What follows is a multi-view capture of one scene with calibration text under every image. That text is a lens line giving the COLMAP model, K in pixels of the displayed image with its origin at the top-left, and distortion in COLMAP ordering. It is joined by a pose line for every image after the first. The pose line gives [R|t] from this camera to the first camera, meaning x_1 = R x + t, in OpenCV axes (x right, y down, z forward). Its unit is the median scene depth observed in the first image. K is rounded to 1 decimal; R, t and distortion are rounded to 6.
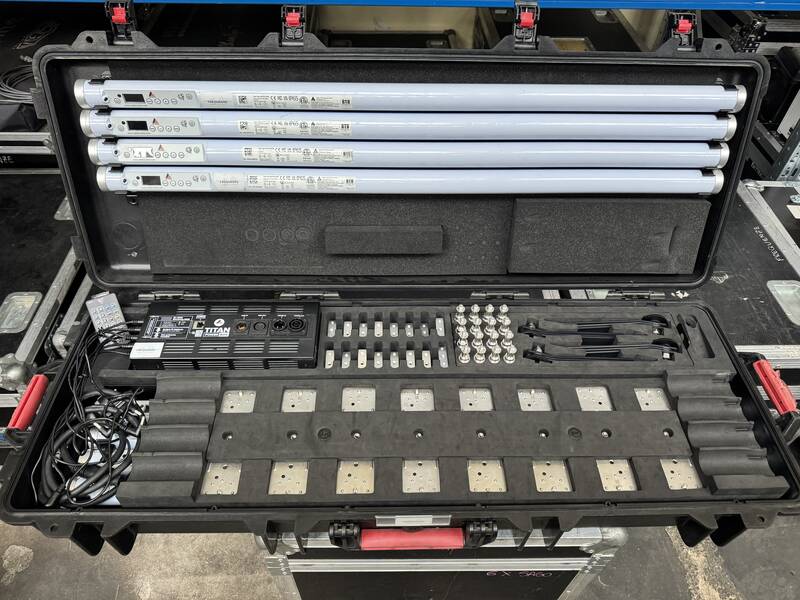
lens RADIAL K [[558.1, 0, 400.4], [0, 558.1, 300.4], [0, 0, 1]] dist [0.008613, -0.010191]
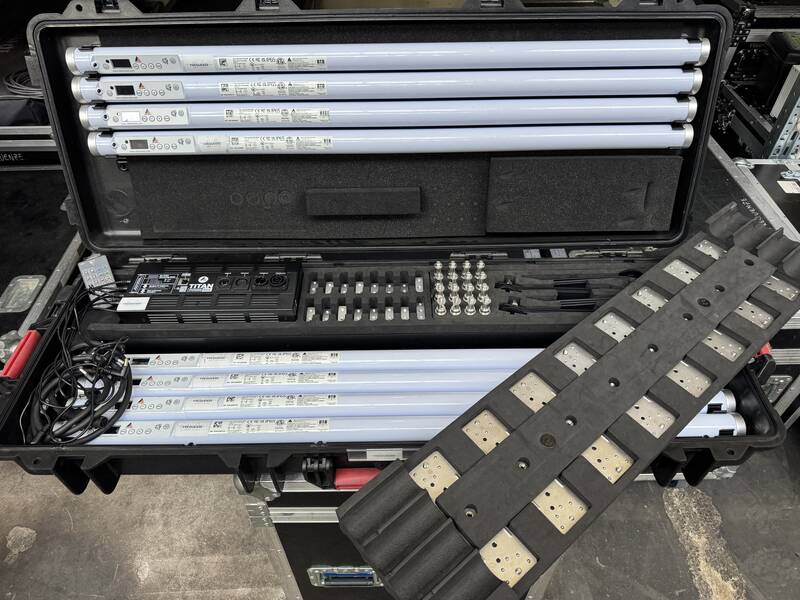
lens RADIAL K [[558.1, 0, 399.4], [0, 558.1, 300.2], [0, 0, 1]] dist [0.008613, -0.010191]
pose [[0.999484, -0.012894, -0.029407, 0.066963], [0.011834, 0.999284, -0.035950, 0.116018], [0.029850, 0.035583, 0.998921, -0.022331]]
